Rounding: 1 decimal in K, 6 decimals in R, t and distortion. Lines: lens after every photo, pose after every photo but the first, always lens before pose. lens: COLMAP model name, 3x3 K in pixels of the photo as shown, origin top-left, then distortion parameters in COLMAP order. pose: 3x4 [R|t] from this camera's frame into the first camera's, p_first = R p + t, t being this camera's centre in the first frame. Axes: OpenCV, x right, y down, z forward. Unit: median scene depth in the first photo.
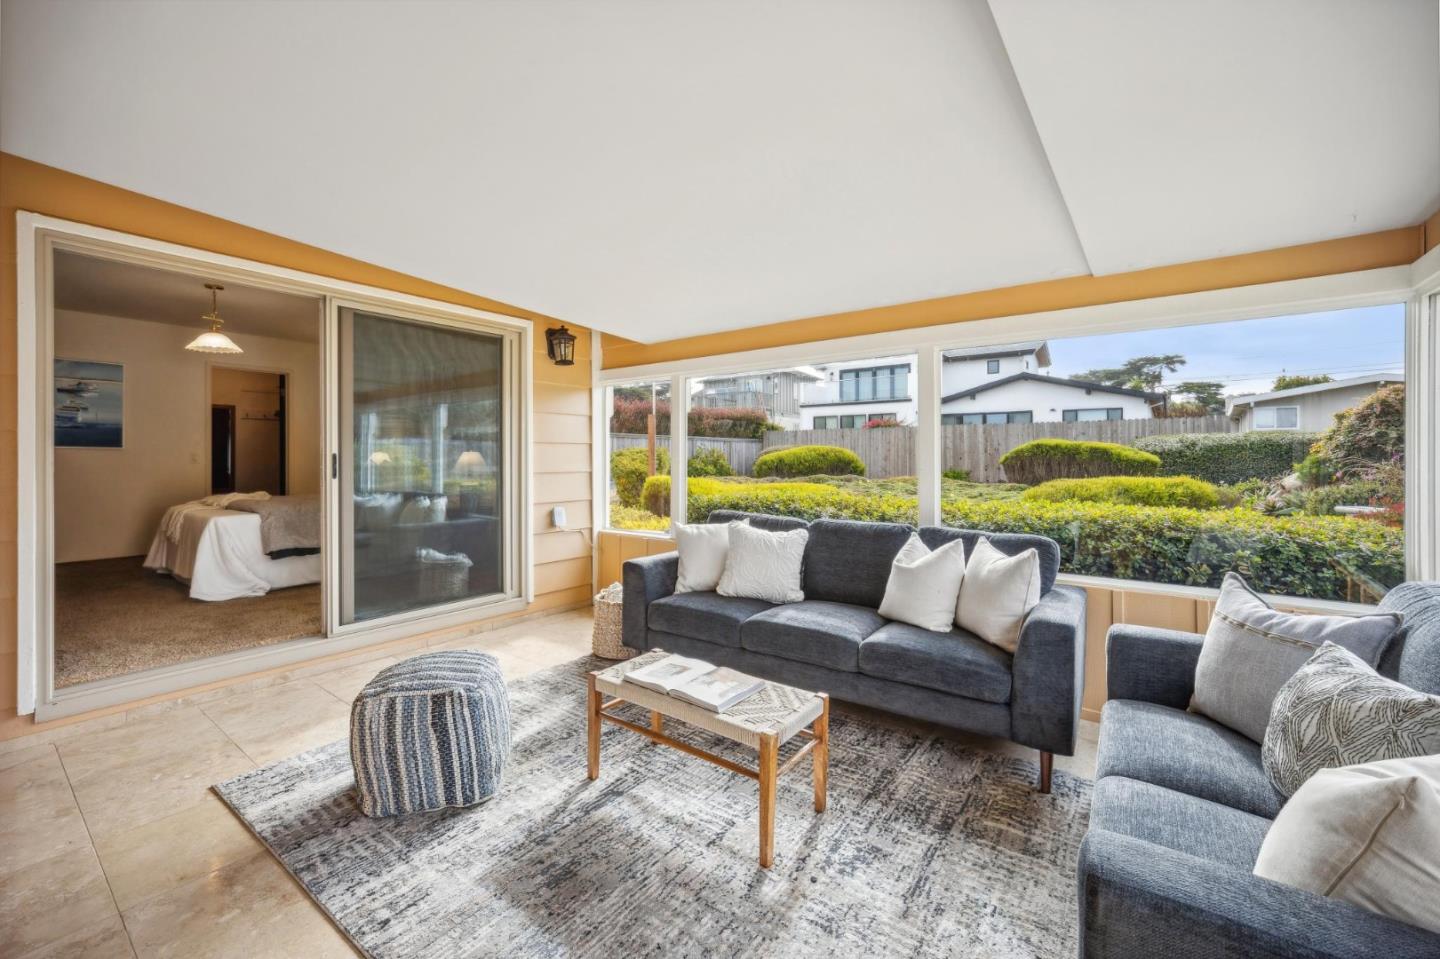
lens RADIAL K [[596.4, 0, 738.9], [0, 596.4, 461.6], [0, 0, 1]] dist [-0.000179, 0.000150]
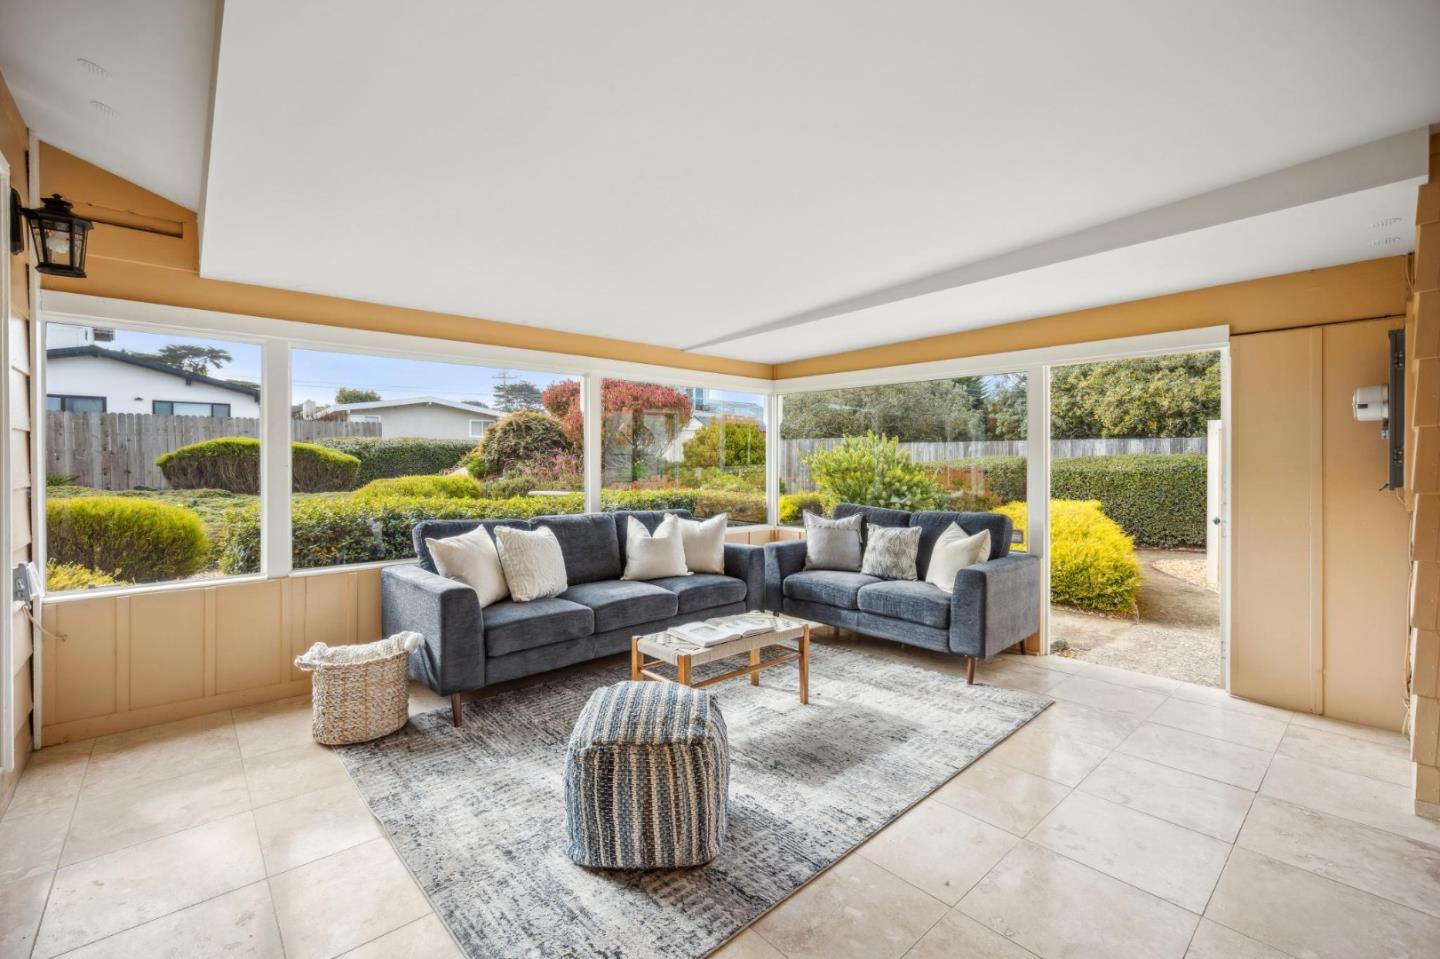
lens RADIAL K [[596.4, 0, 738.9], [0, 596.4, 461.6], [0, 0, 1]] dist [-0.000179, 0.000150]
pose [[0.190571, -0.001526, 0.981672, -0.223130], [0.003848, 0.999992, 0.000808, 0.000498], [-0.981666, 0.003624, 0.190576, 0.118655]]
